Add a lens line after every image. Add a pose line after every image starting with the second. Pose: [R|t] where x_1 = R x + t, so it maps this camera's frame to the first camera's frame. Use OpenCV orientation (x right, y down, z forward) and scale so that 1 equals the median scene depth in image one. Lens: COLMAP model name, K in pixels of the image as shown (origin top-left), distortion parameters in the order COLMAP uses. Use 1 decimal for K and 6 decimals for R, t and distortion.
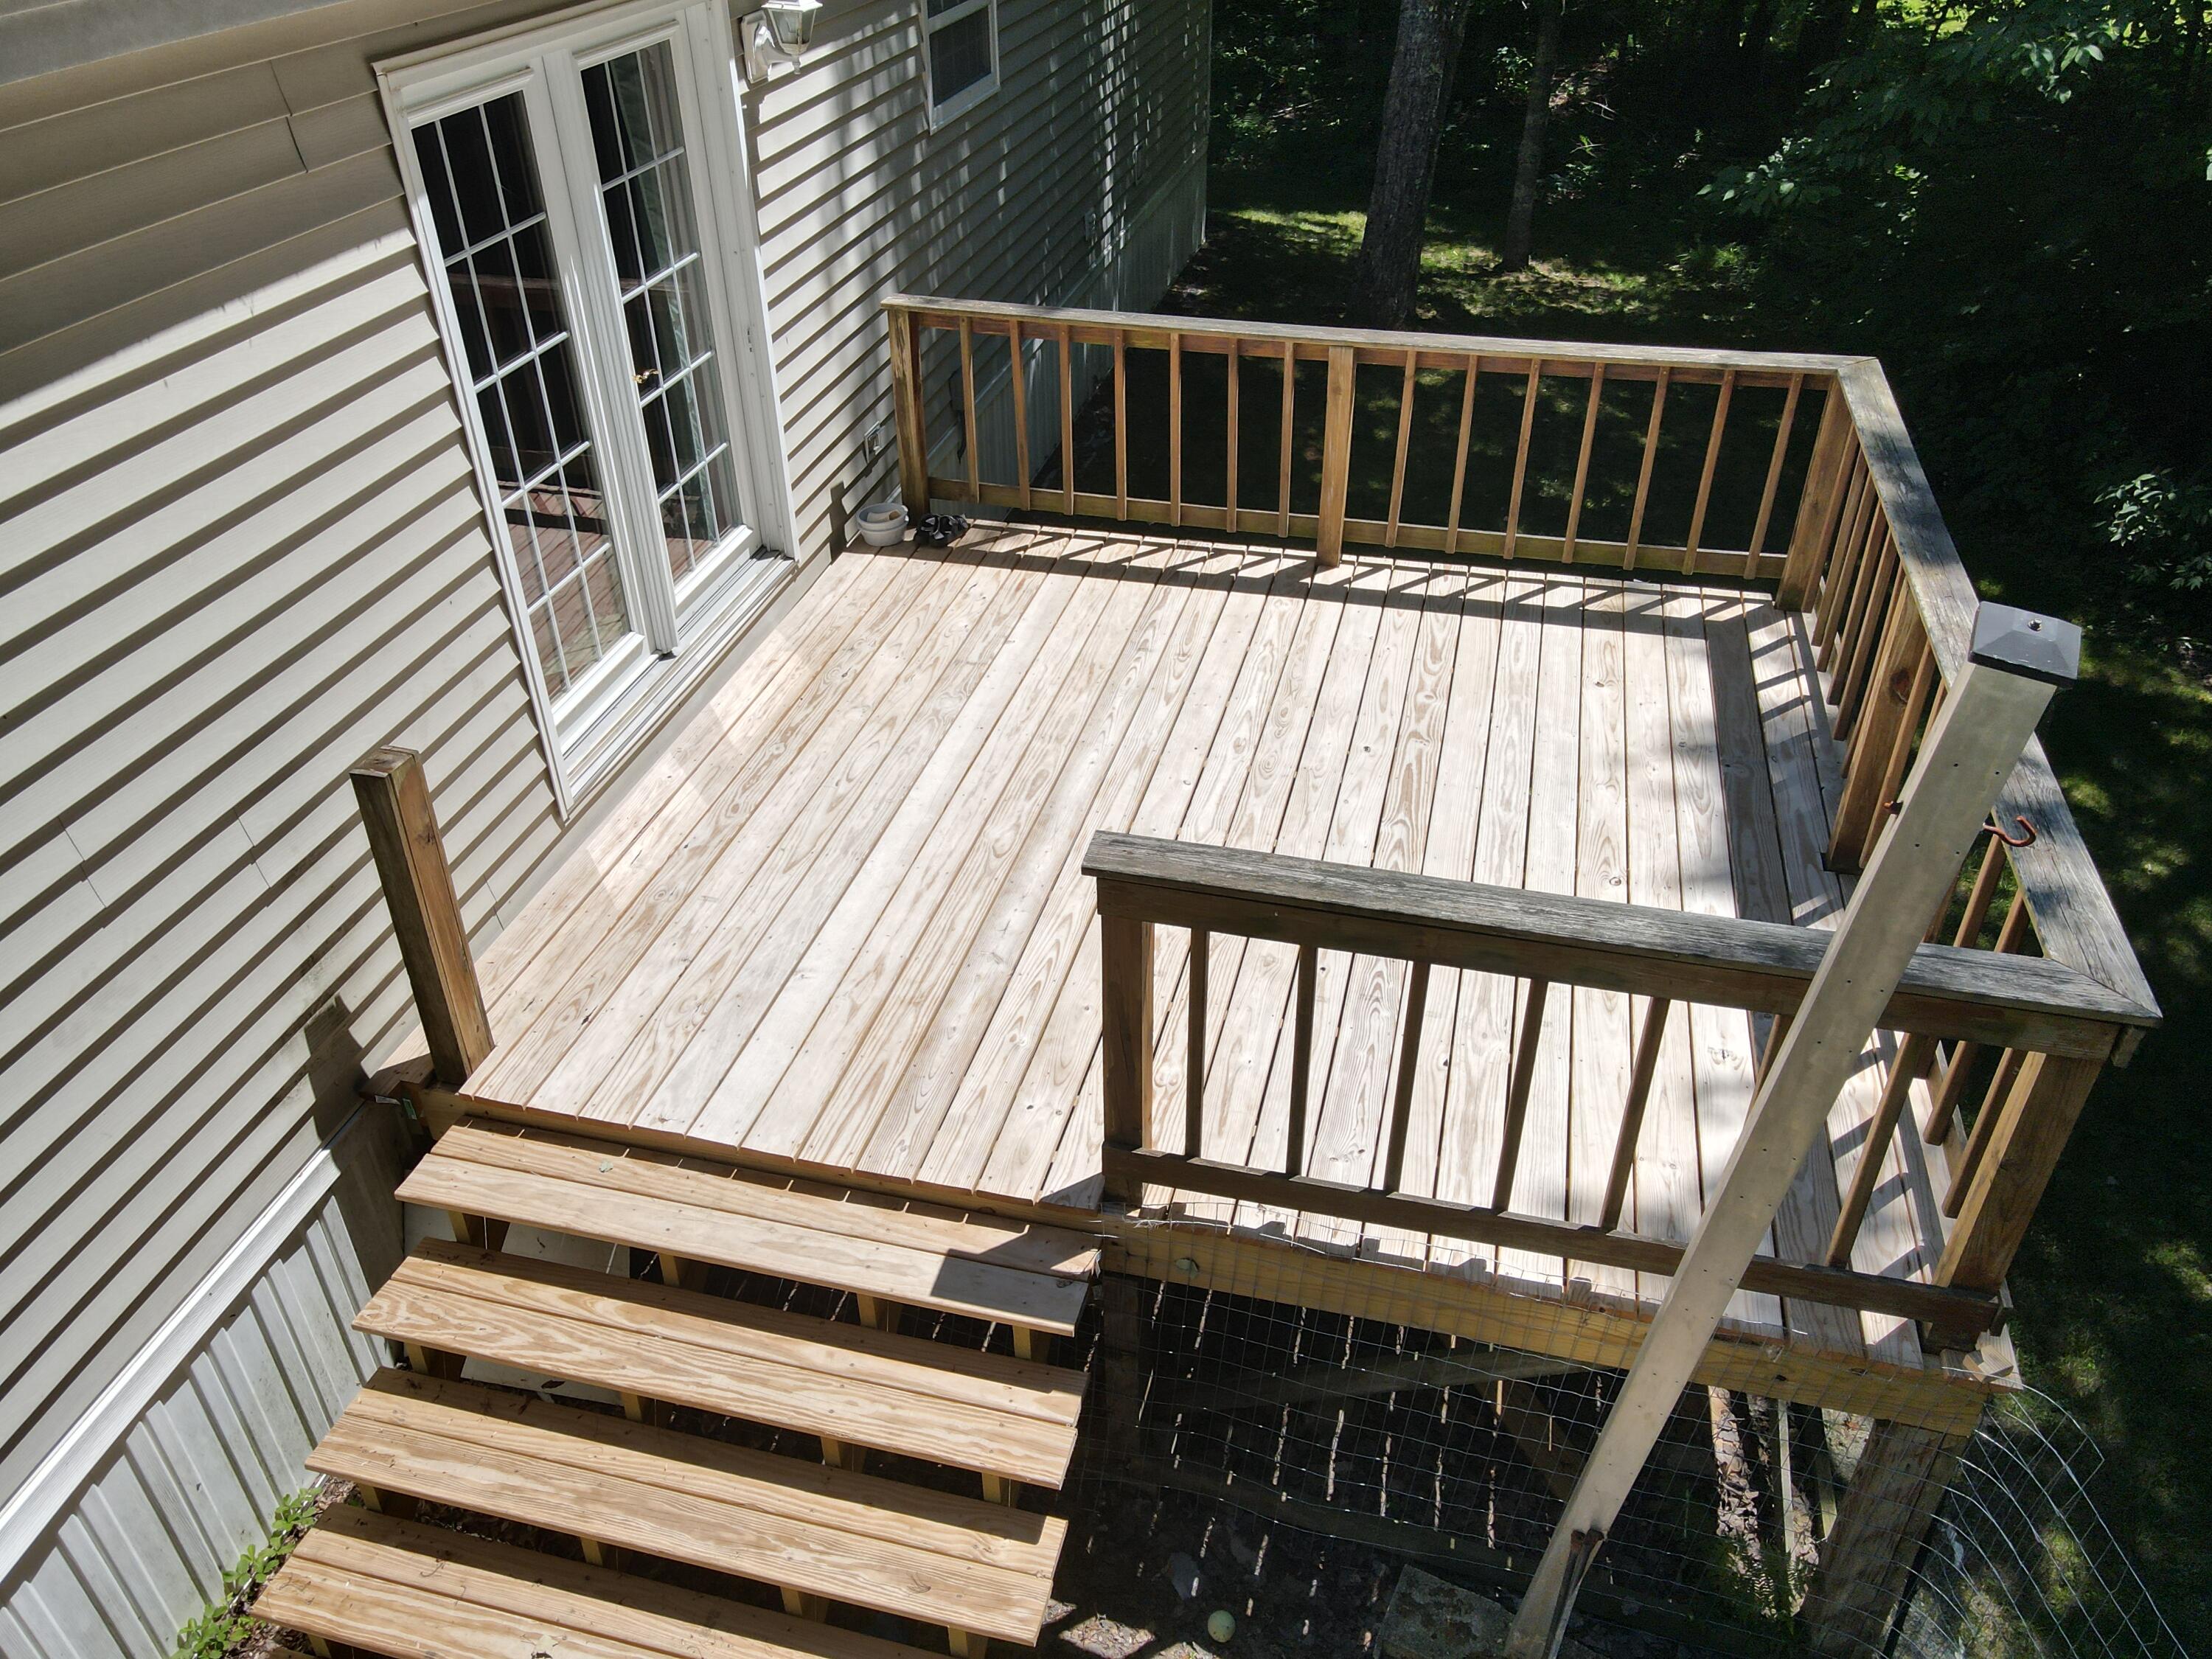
lens RADIAL K [[1620.0, 0, 1106.0], [0, 1620.0, 829.5], [0, 0, 1]] dist [-0.000180, 0.025078]
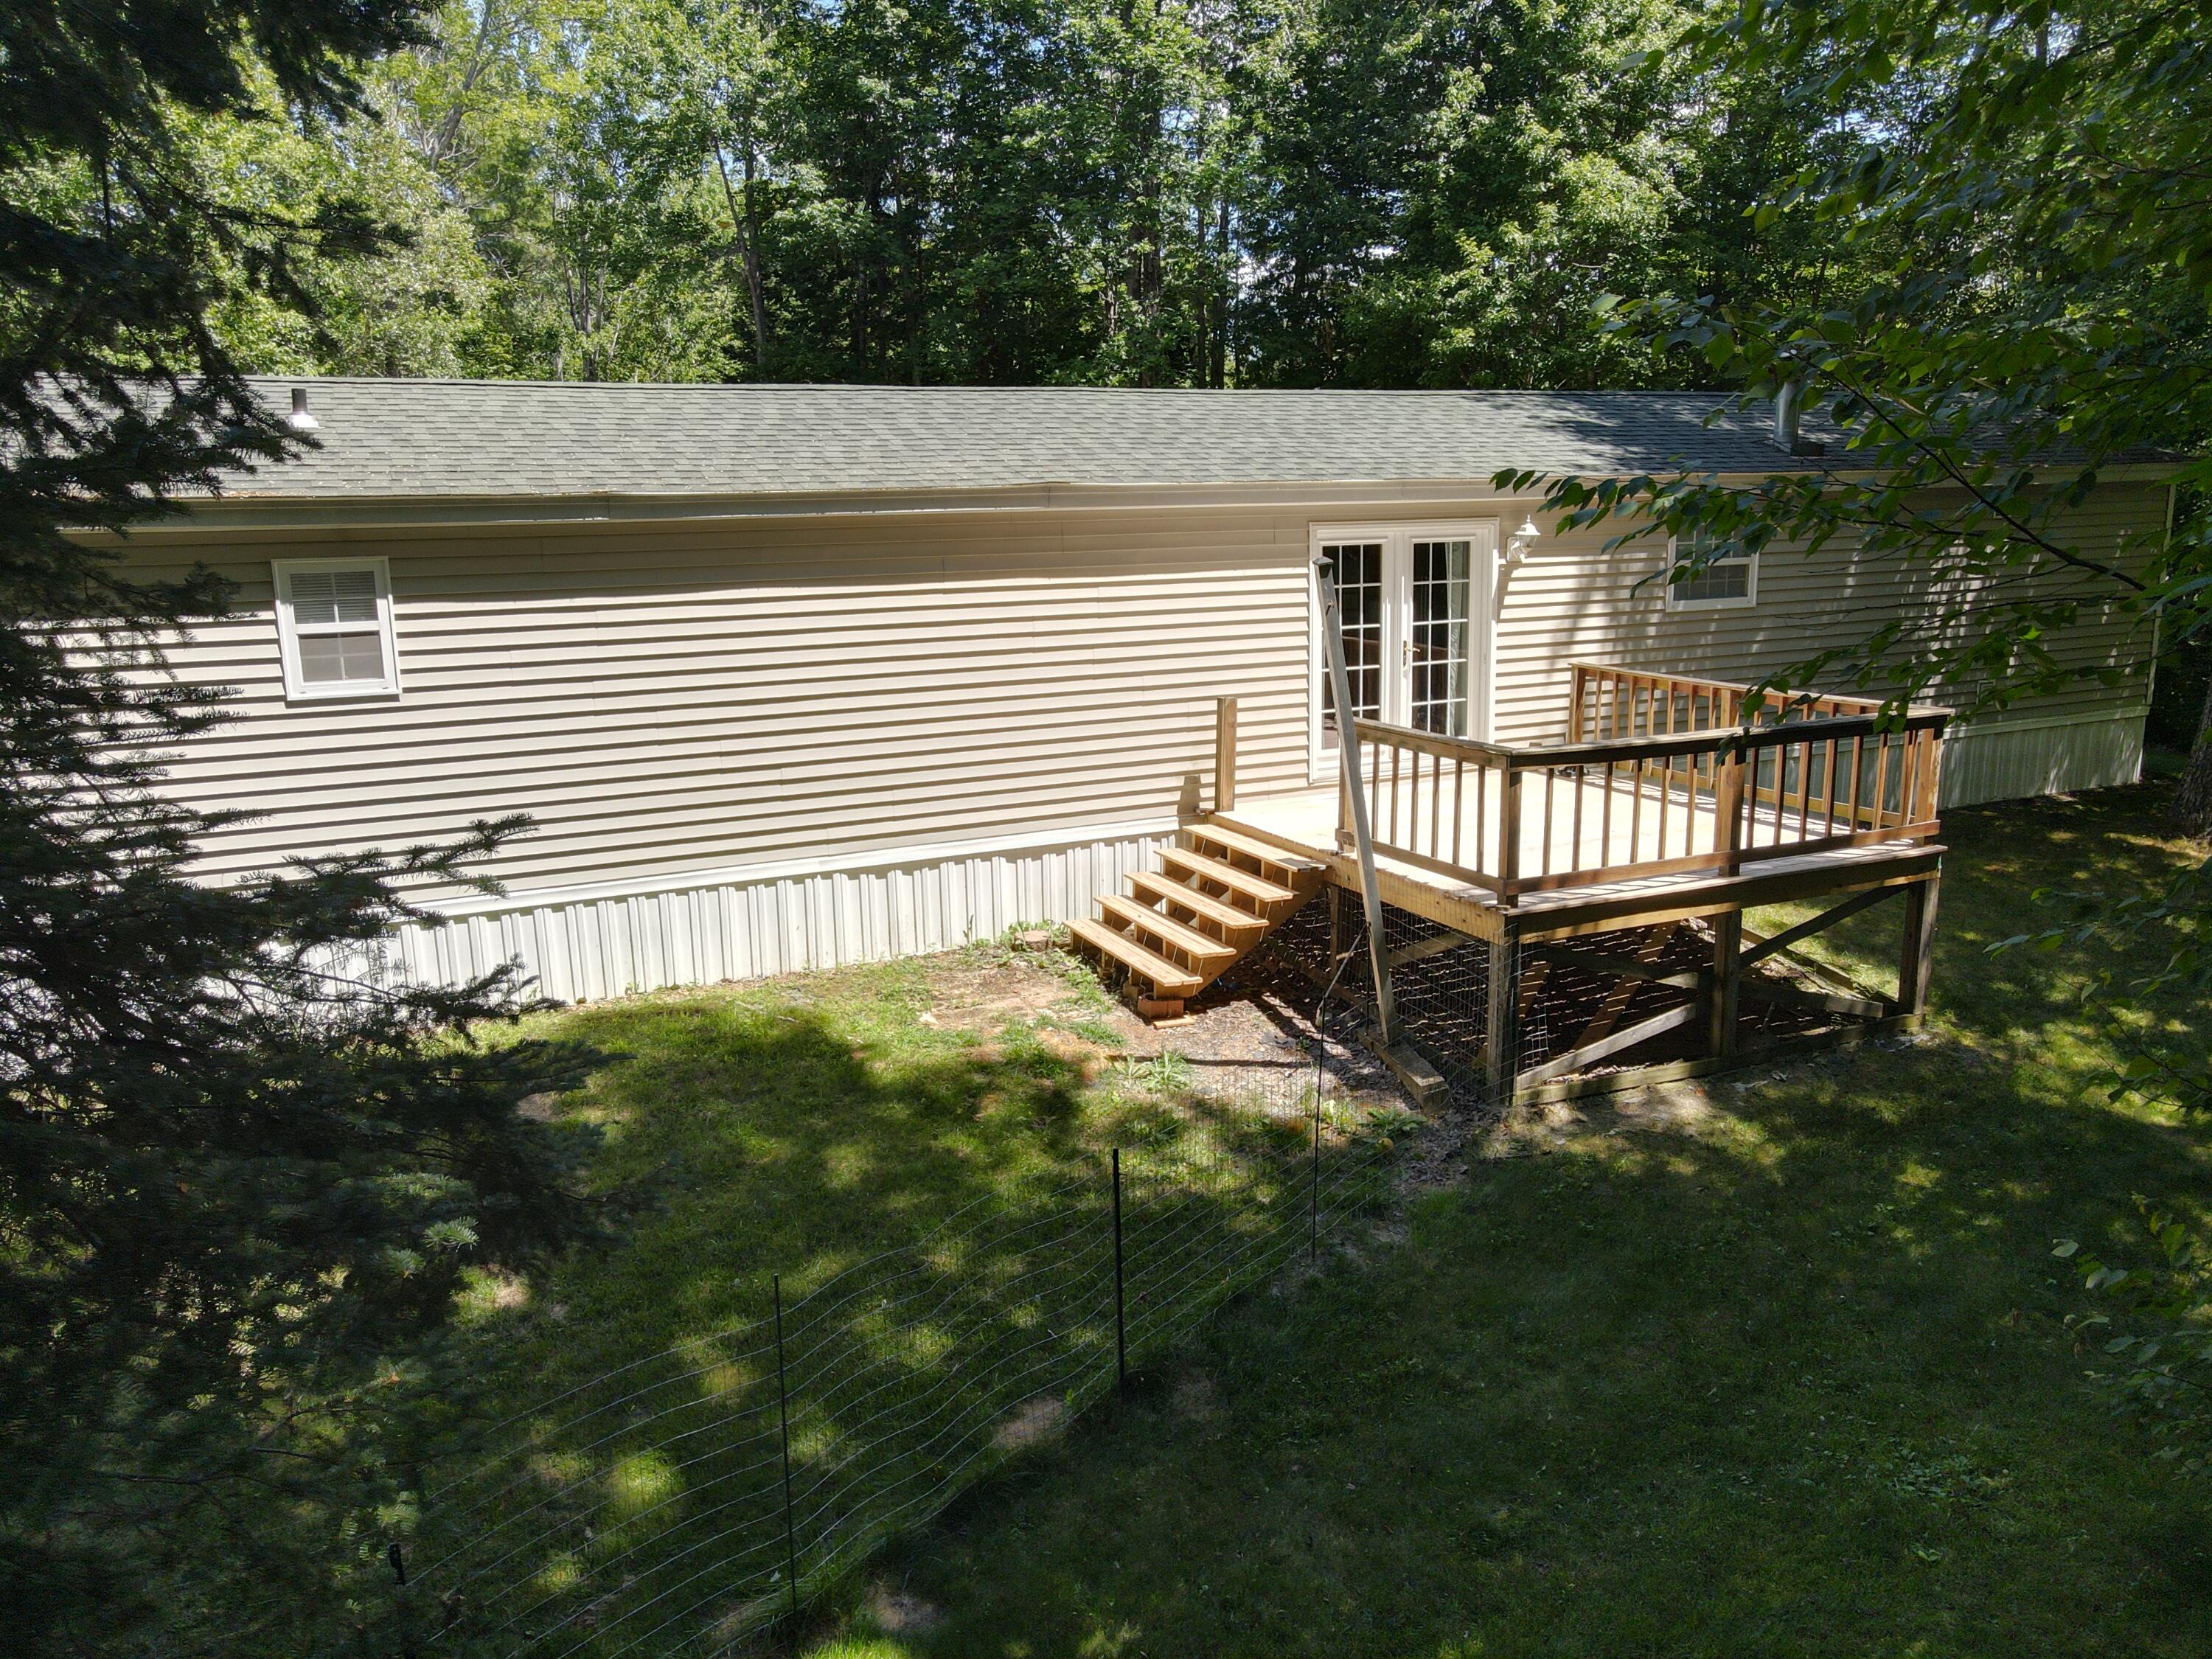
lens RADIAL K [[1620.0, 0, 1106.0], [0, 1620.0, 829.5], [0, 0, 1]] dist [-0.000180, 0.025078]
pose [[0.637561, 0.149269, -0.755801, 1.507905], [-0.418371, 0.890868, -0.176975, 0.686632], [0.646902, 0.429037, 0.630432, -0.896638]]
